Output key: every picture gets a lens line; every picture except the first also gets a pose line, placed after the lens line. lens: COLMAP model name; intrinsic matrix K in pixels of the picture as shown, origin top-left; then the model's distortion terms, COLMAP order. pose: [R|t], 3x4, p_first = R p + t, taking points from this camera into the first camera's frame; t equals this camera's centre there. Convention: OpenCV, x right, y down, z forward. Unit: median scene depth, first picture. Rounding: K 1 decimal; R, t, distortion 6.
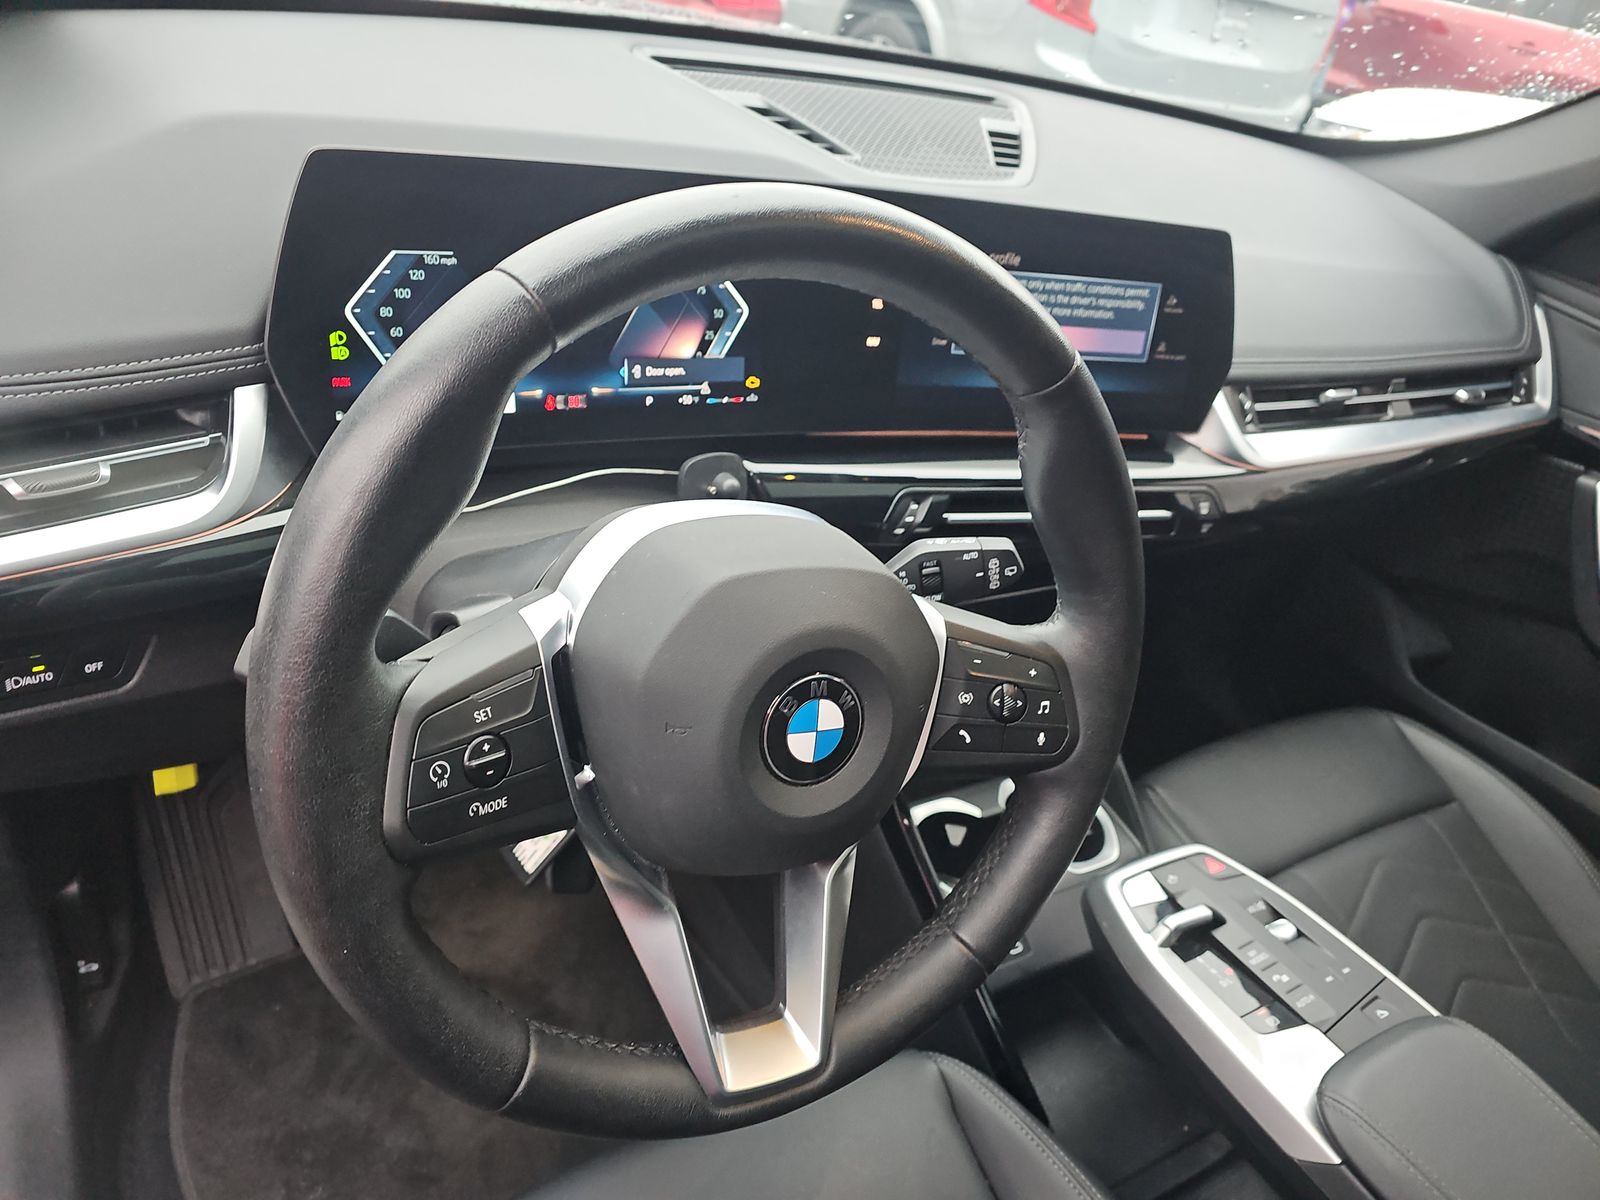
lens RADIAL K [[1079.0, 0, 800.0], [0, 1079.0, 600.0], [0, 0, 1]] dist [0.021464, -0.004767]
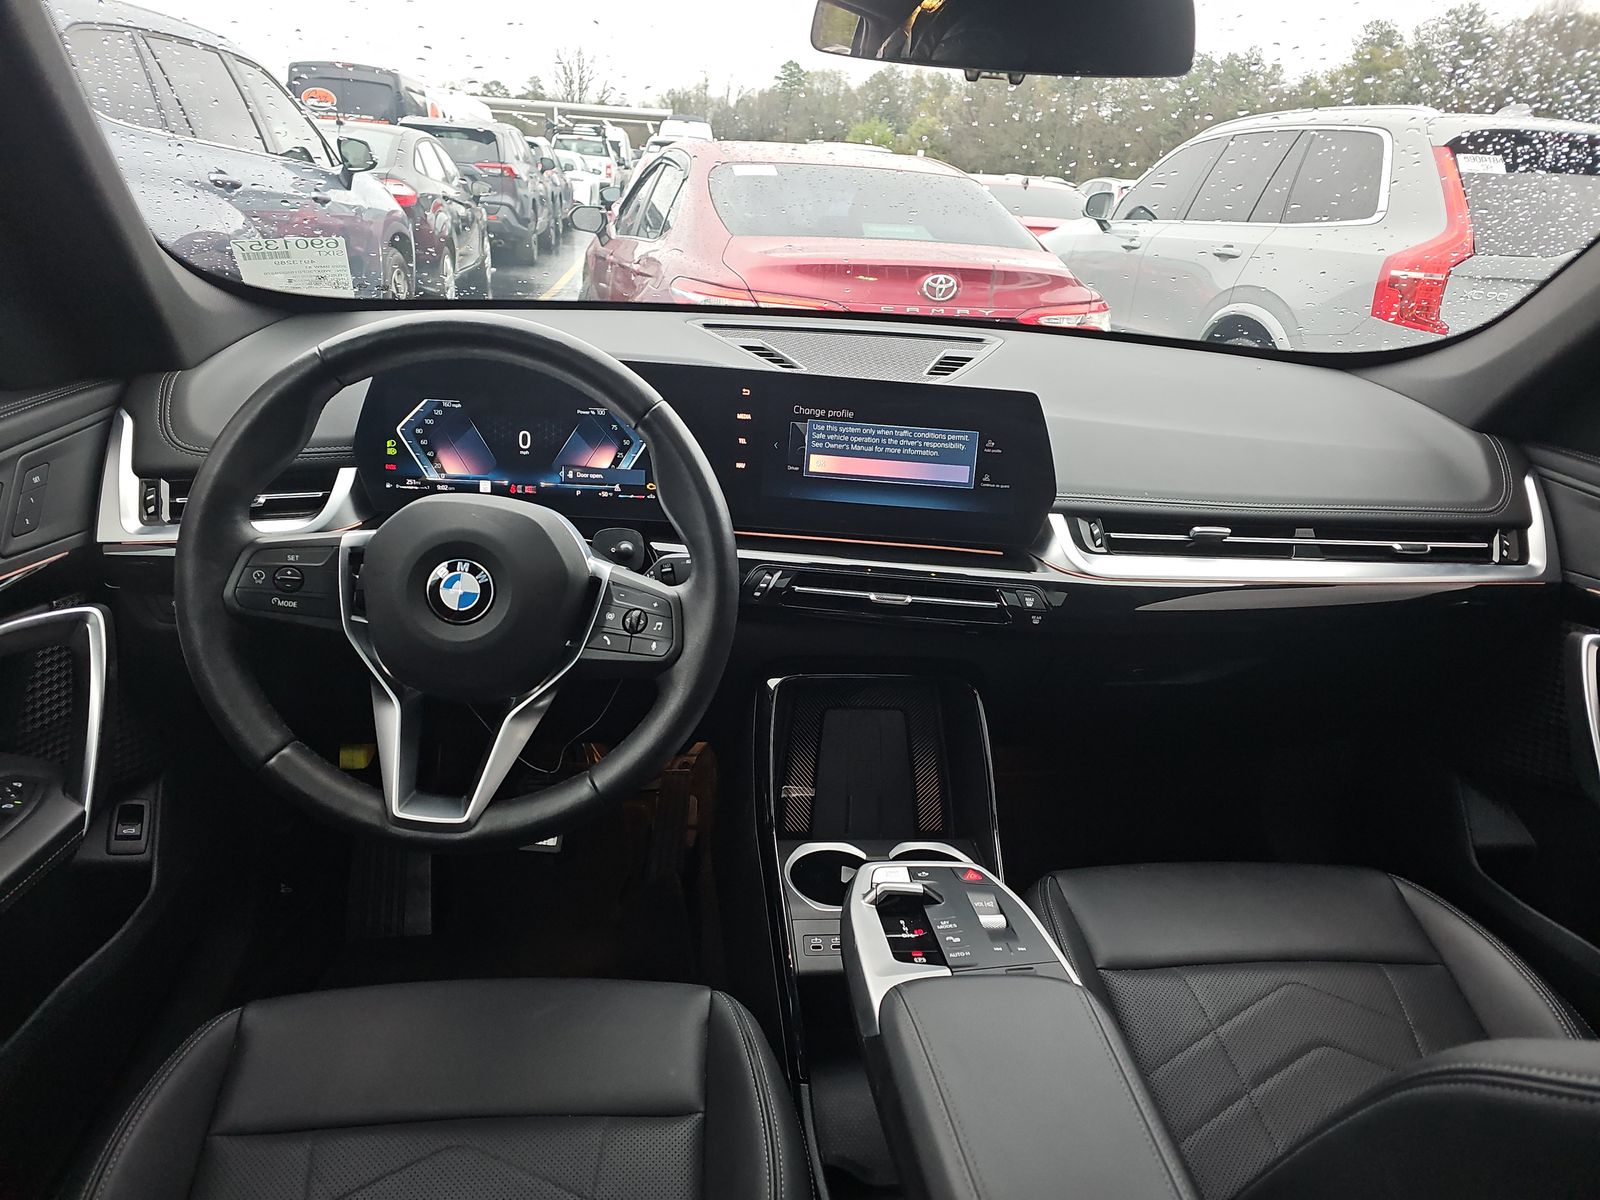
lens RADIAL K [[1029.1, 0, 800.0], [0, 1029.1, 600.0], [0, 0, 1]] dist [0.074019, -0.001496]
pose [[0.917956, 0.011023, -0.396529, 0.758025], [-0.123774, 0.957667, -0.259912, 0.321116], [0.376877, 0.287668, 0.880460, -0.187435]]
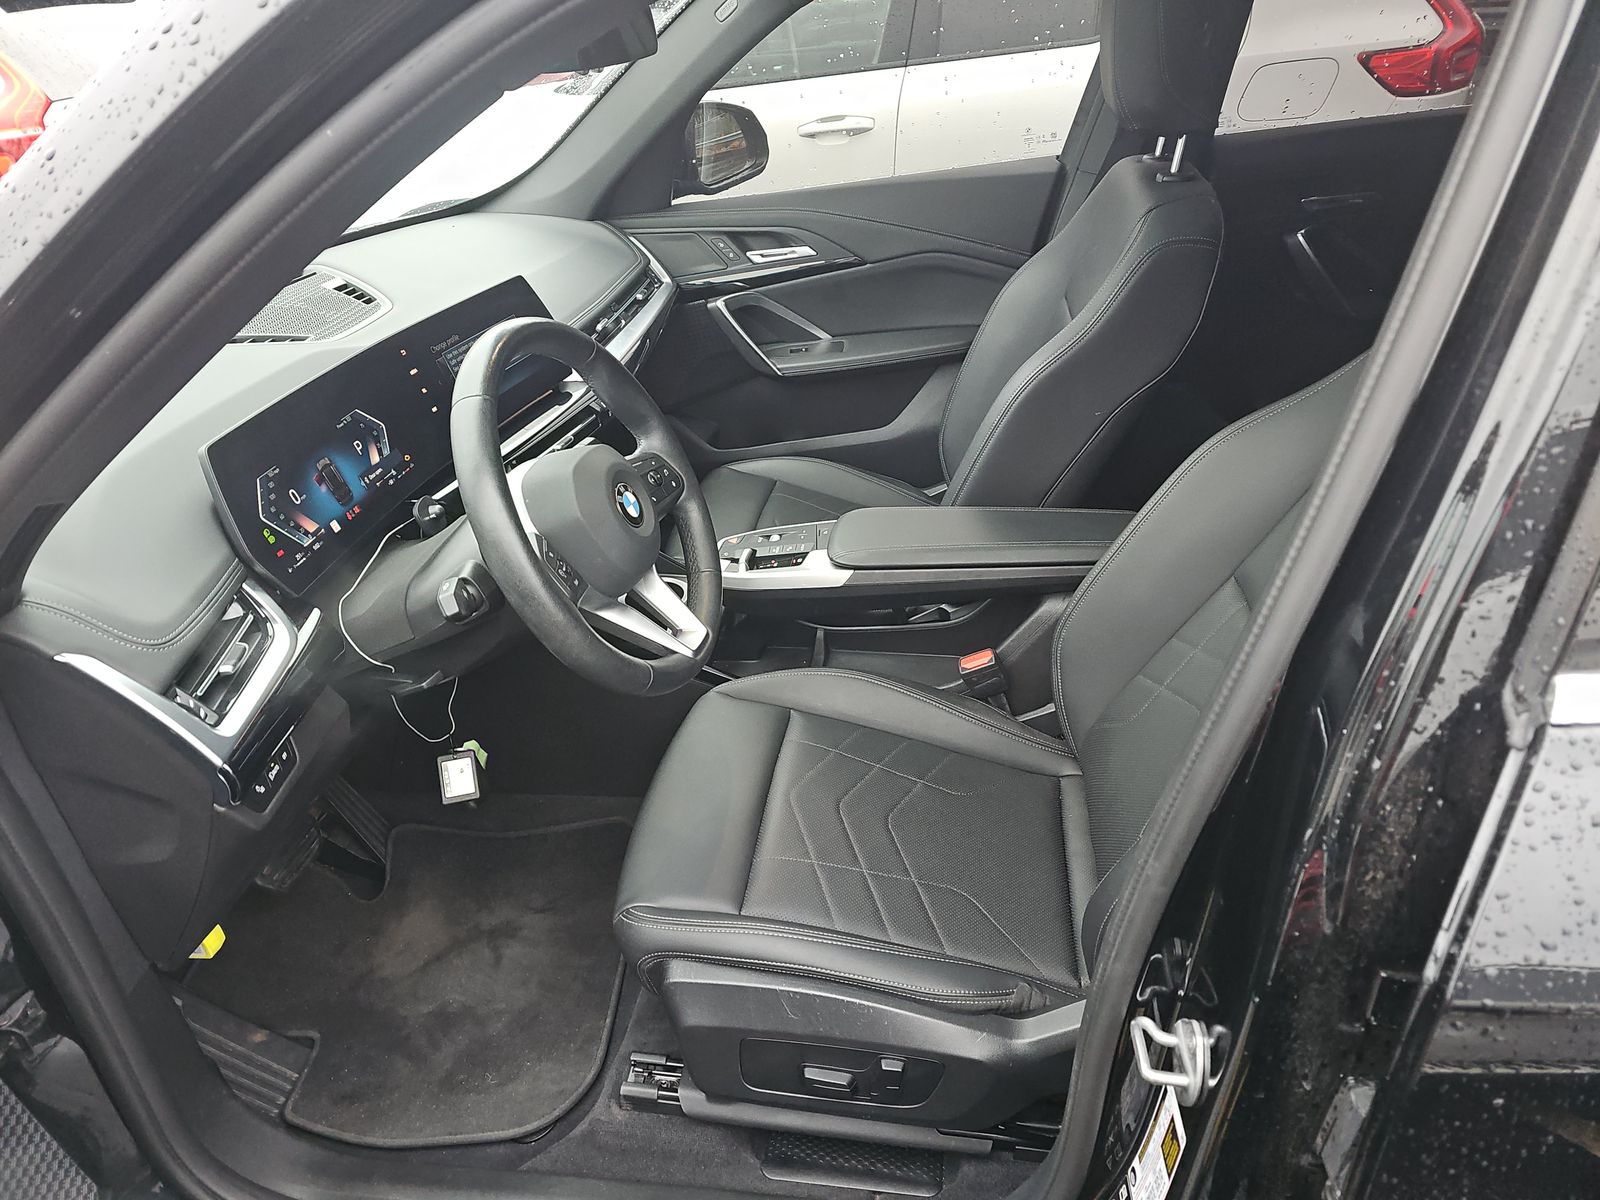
lens RADIAL K [[1079.0, 0, 800.0], [0, 1079.0, 600.0], [0, 0, 1]] dist [0.021464, -0.004767]
pose [[0.589984, -0.598033, 0.542471, -0.776111], [0.609822, 0.770388, 0.186060, 0.040538], [-0.529184, 0.221038, 0.819211, -0.753076]]
